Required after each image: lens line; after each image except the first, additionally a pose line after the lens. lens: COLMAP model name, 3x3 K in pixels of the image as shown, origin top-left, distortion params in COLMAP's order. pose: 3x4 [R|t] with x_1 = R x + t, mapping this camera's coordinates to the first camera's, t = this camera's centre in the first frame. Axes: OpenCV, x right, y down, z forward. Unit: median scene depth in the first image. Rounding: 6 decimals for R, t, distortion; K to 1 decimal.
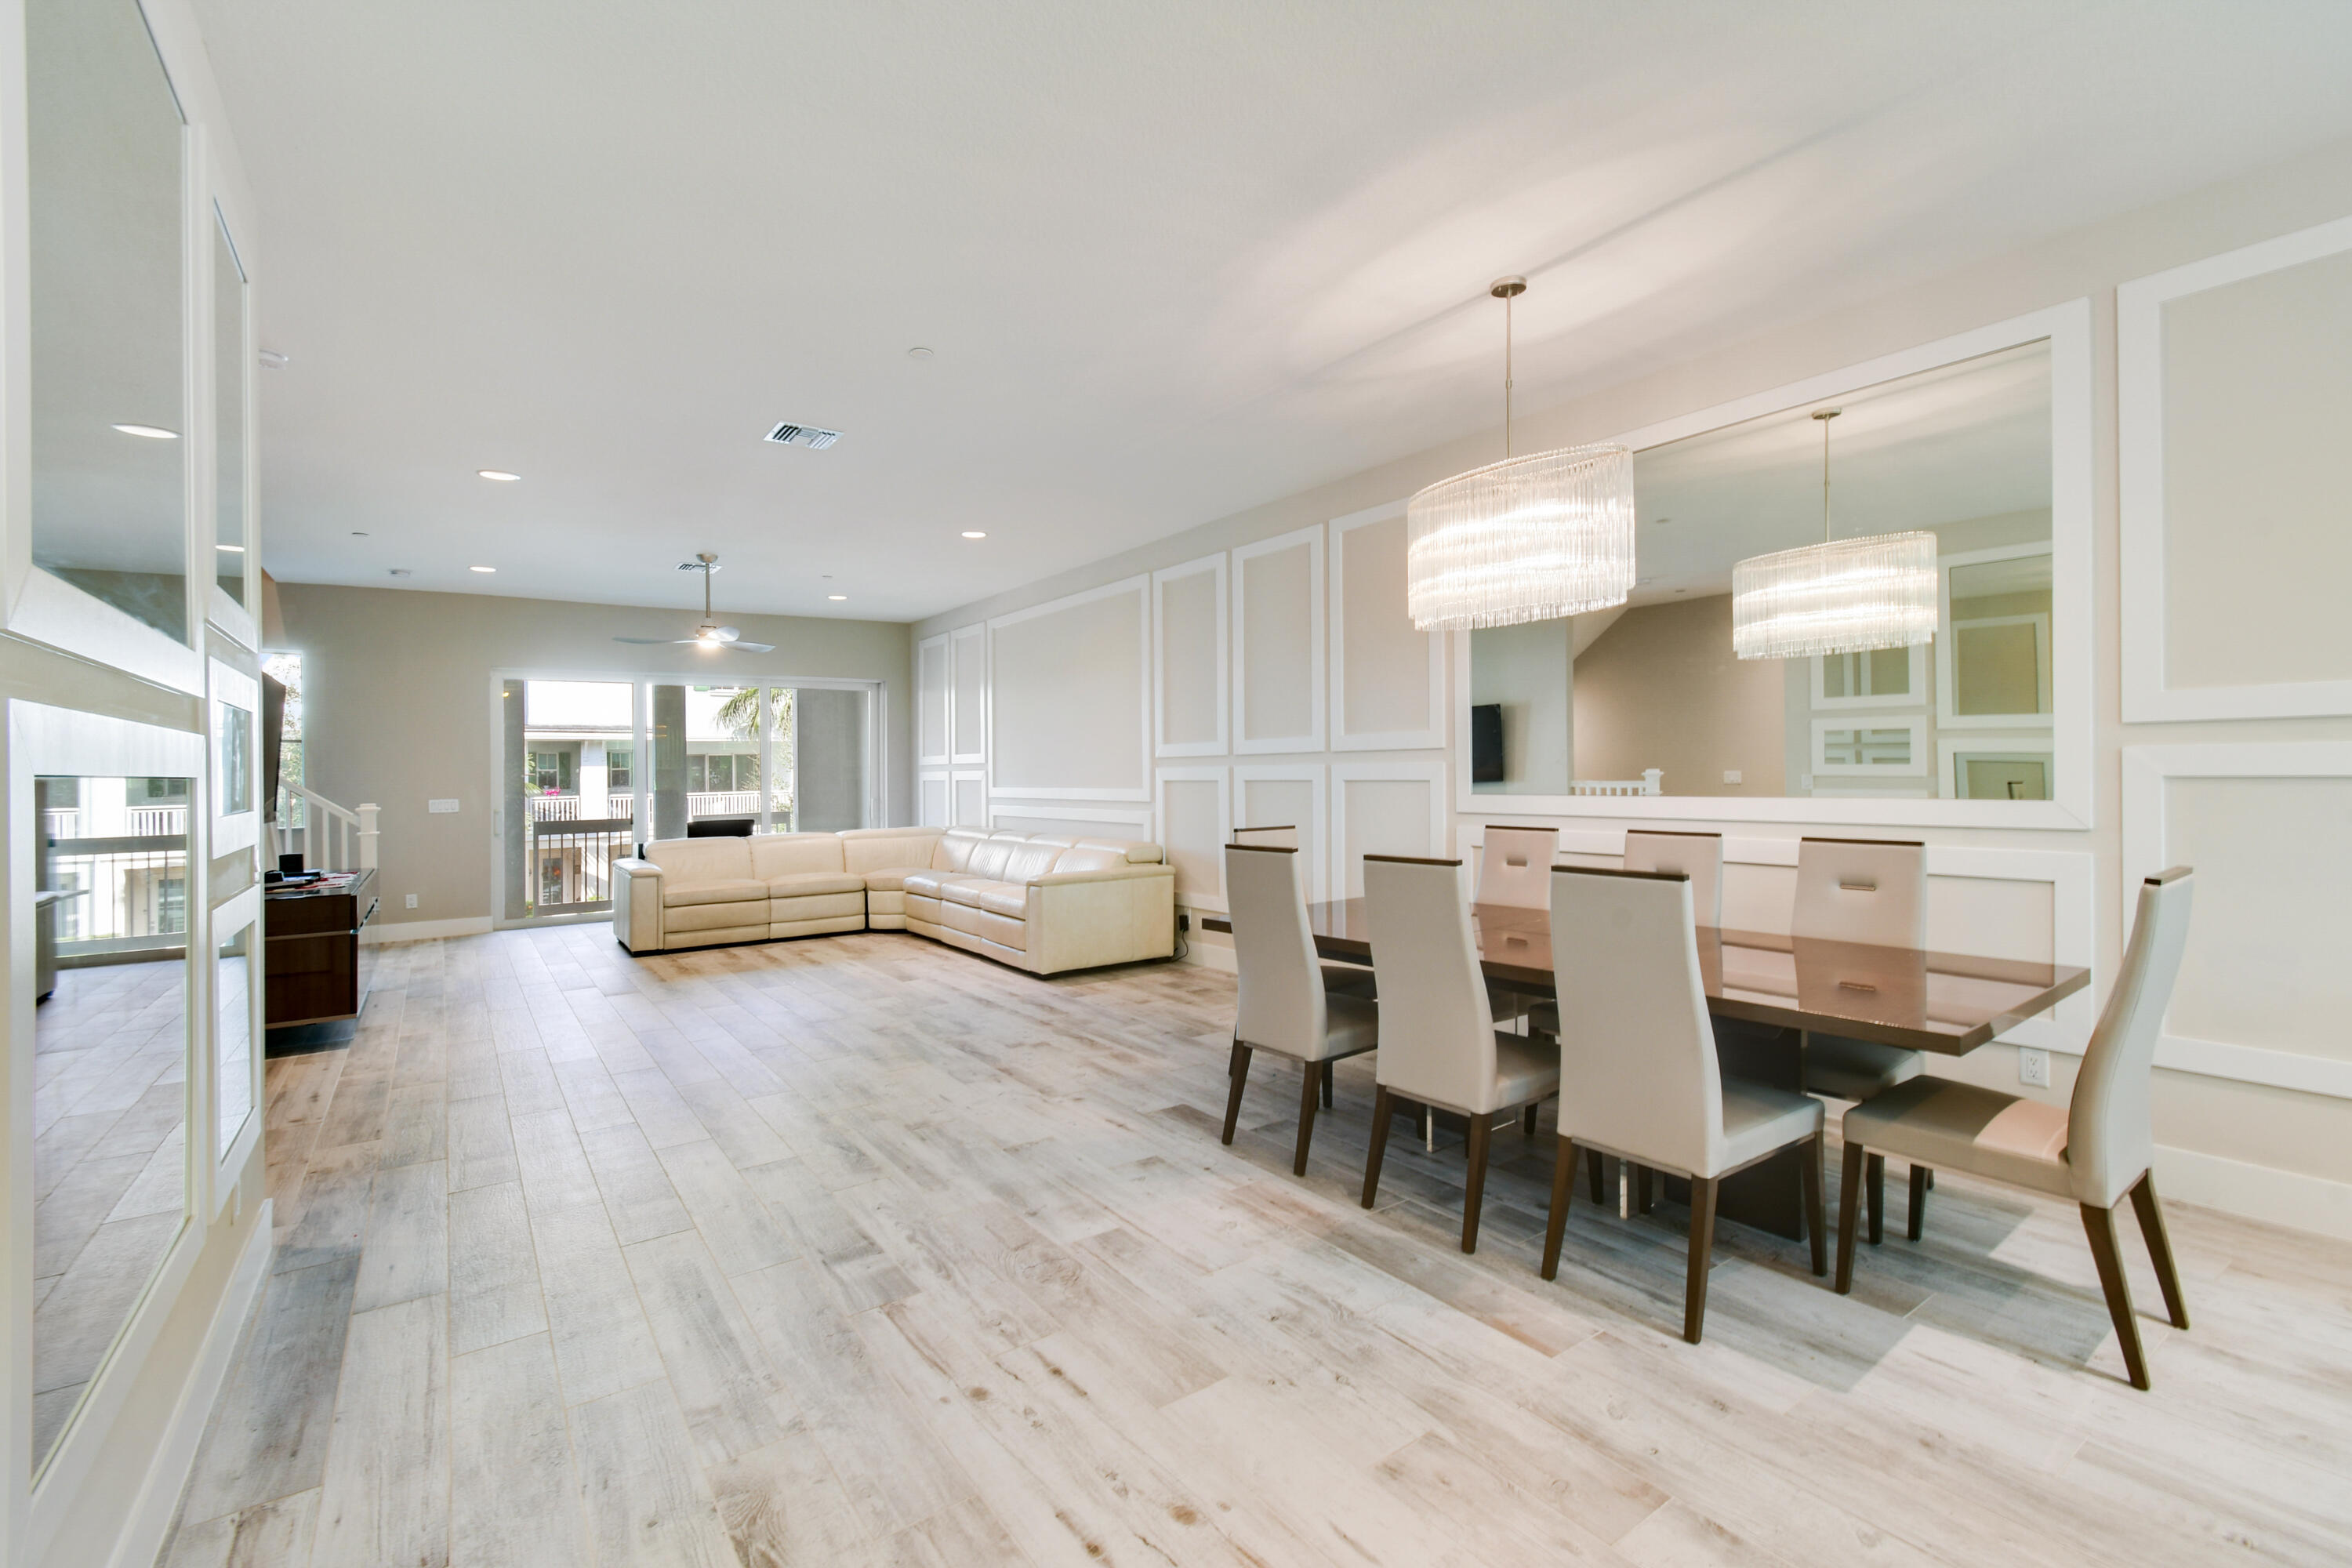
lens RADIAL K [[1037.3, 0, 1190.3], [0, 1037.3, 734.3], [0, 0, 1]] dist [0.009865, -0.004698]
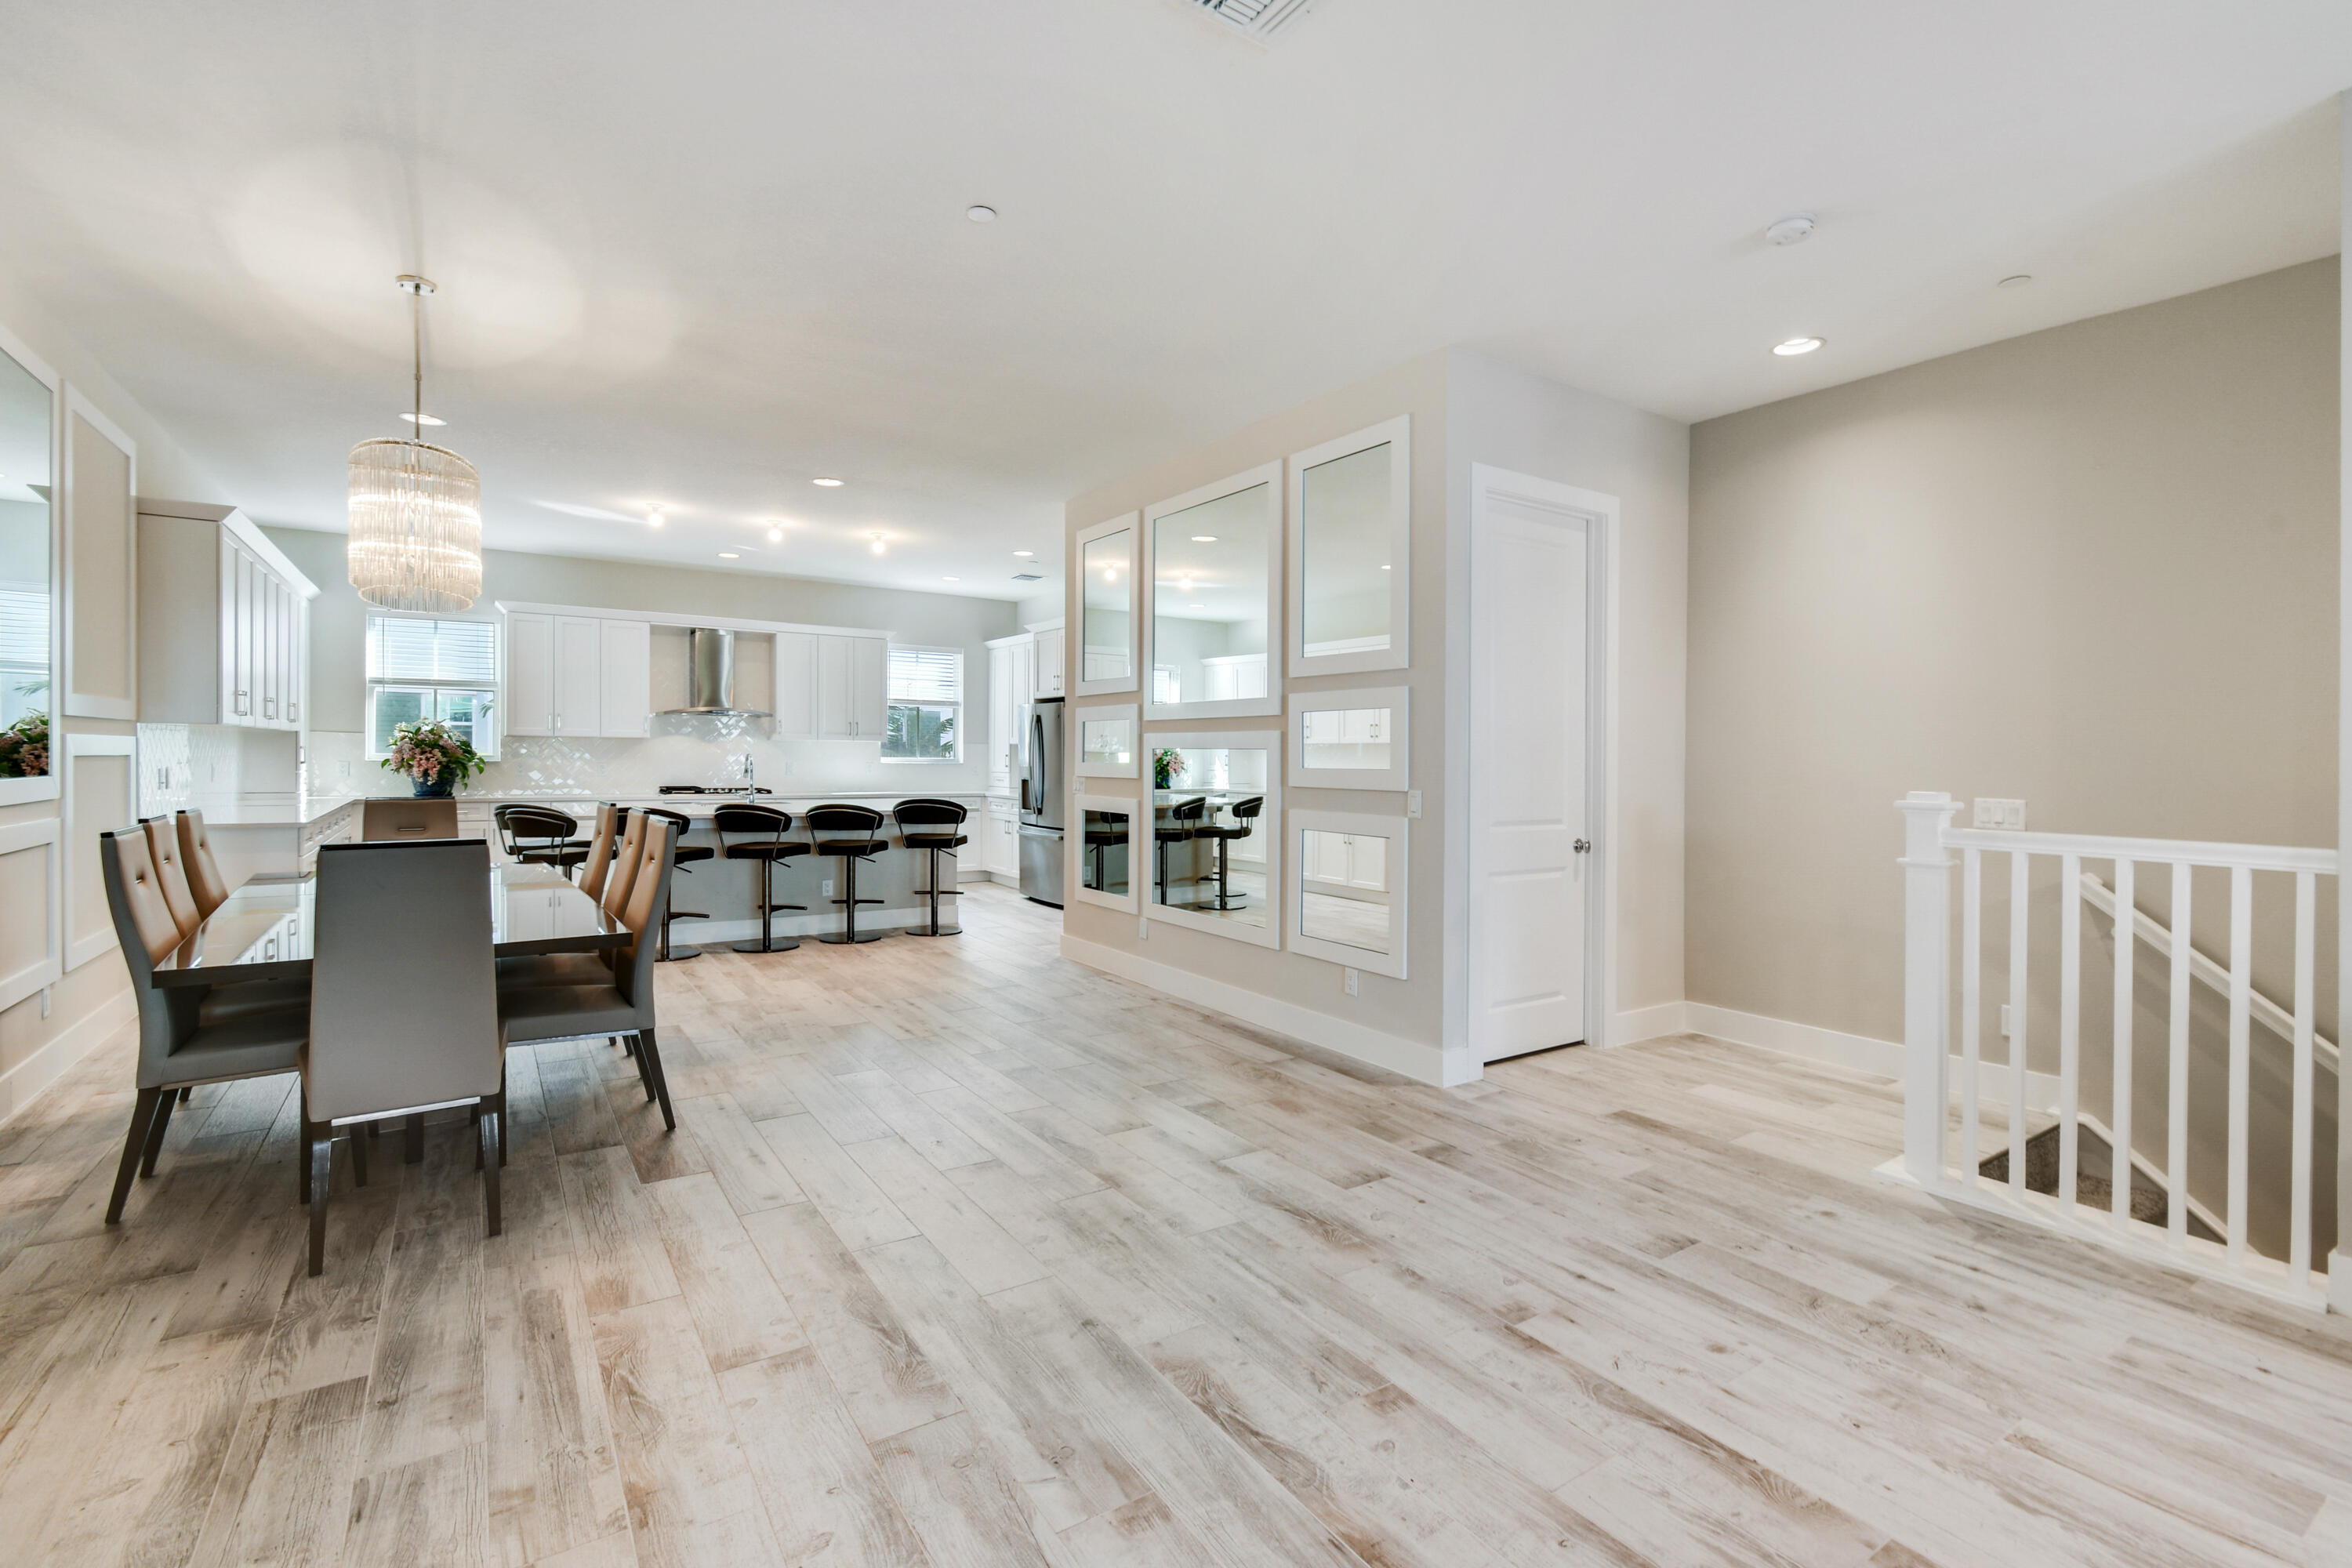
lens RADIAL K [[1037.3, 0, 1180.7], [0, 1037.3, 794.7], [0, 0, 1]] dist [0.009865, -0.004698]
pose [[-0.999532, 0.006537, 0.029884, -0.210551], [0.006594, 0.999977, 0.001800, 0.035674], [-0.029872, 0.001996, -0.999552, 0.867992]]
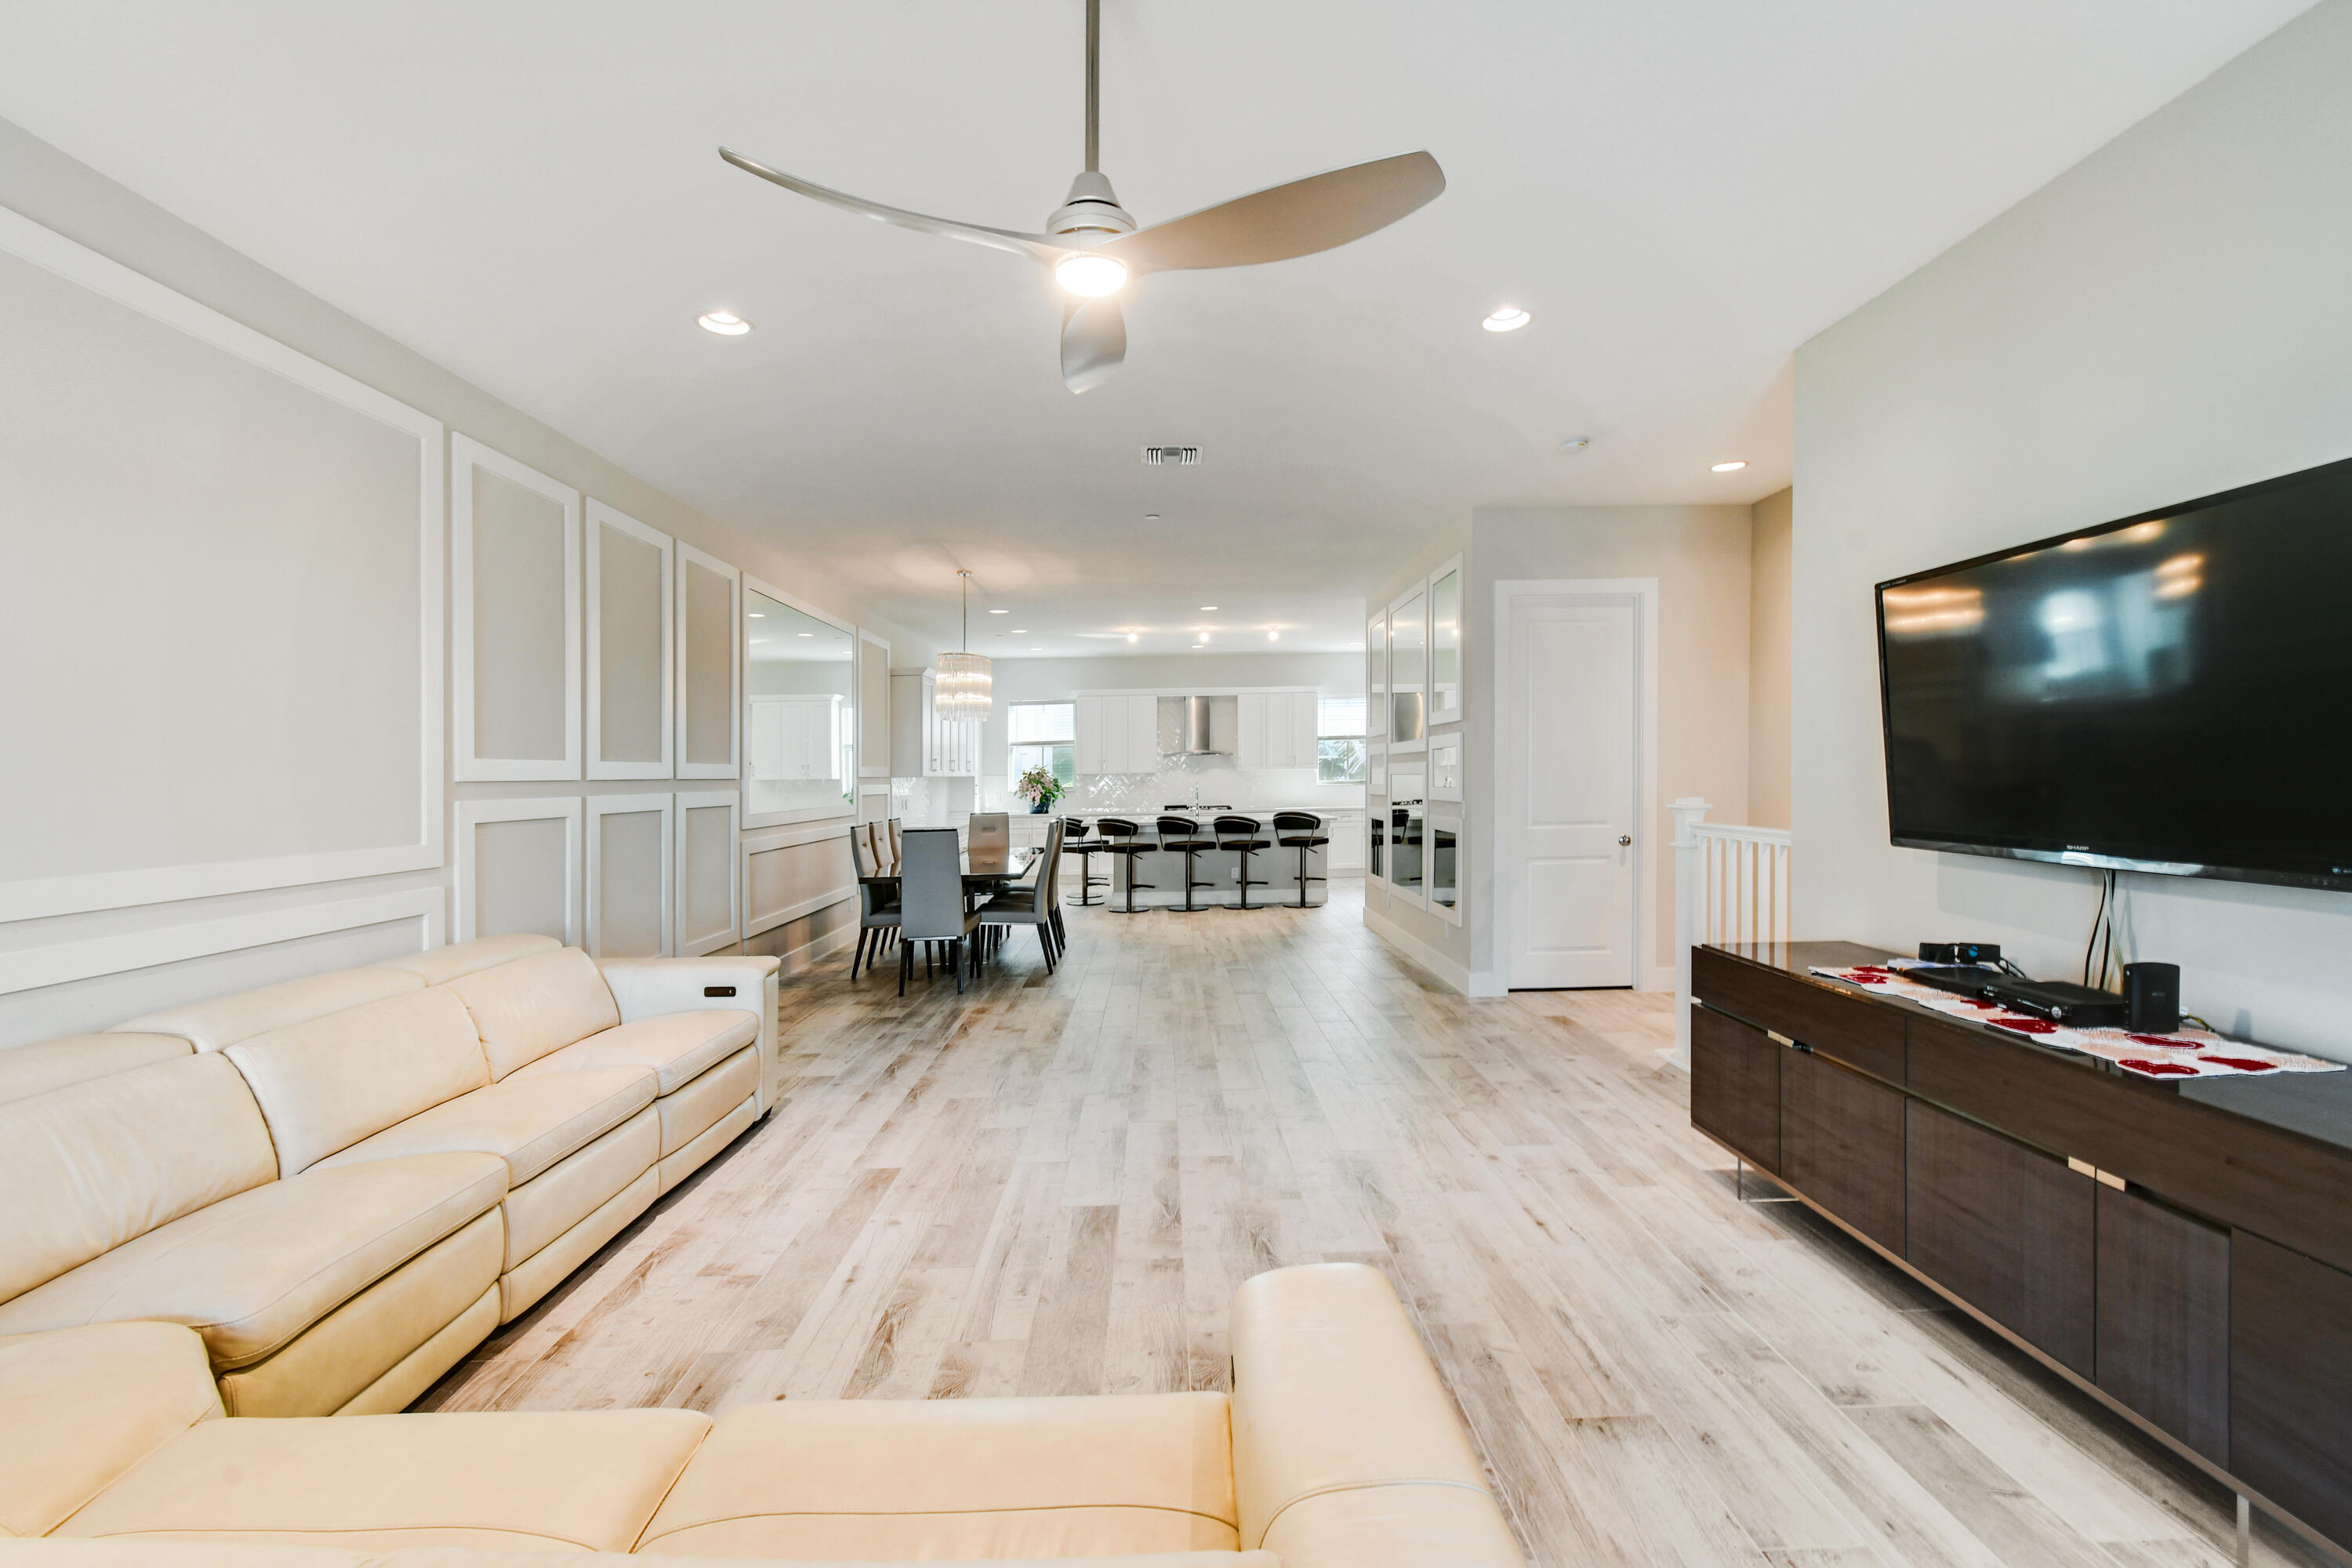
lens RADIAL K [[1037.3, 0, 1207.3], [0, 1037.3, 755.9], [0, 0, 1]] dist [0.009865, -0.004698]
pose [[-0.836293, 0.046197, 0.546333, -0.582965], [0.017778, 0.998205, -0.057193, 0.042337], [-0.547995, -0.038117, -0.835613, 1.109524]]
